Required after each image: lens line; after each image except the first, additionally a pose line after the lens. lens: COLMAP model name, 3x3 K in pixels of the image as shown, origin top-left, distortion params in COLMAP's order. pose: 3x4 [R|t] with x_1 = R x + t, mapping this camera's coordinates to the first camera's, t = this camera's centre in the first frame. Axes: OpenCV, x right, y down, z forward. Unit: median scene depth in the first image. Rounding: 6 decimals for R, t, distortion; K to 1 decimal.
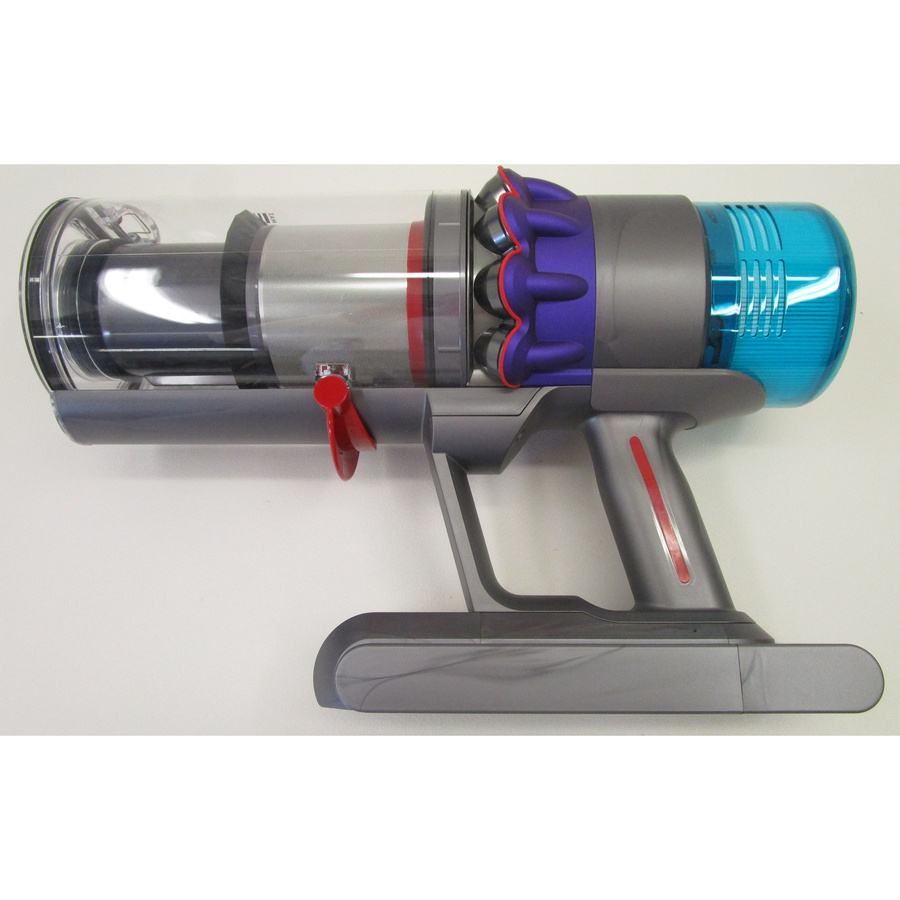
lens RADIAL K [[1012.7, 0, 450.0], [0, 1012.7, 450.0], [0, 0, 1]] dist [-0.069785, 0.486378]
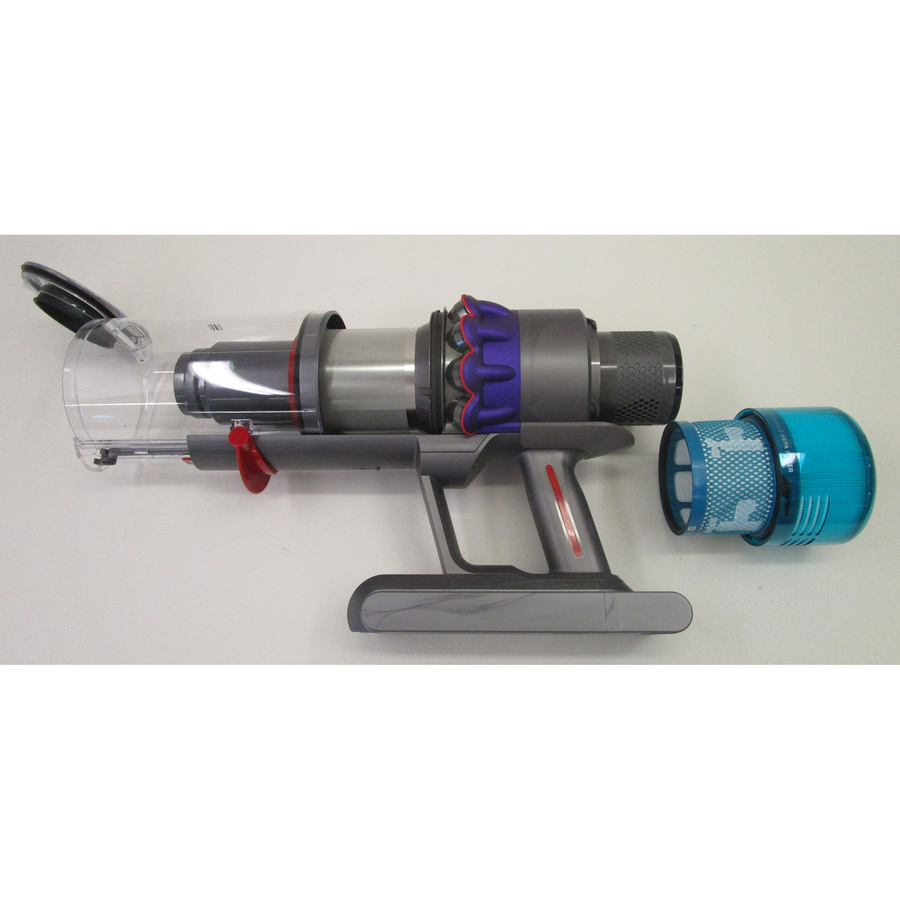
lens RADIAL K [[1012.7, 0, 450.0], [0, 1012.7, 450.0], [0, 0, 1]] dist [-0.069785, 0.486378]
pose [[0.999960, -0.003424, 0.008210, 0.015851], [0.003778, 0.999045, -0.043535, 0.033171], [-0.008053, 0.043564, 0.999018, -0.604638]]
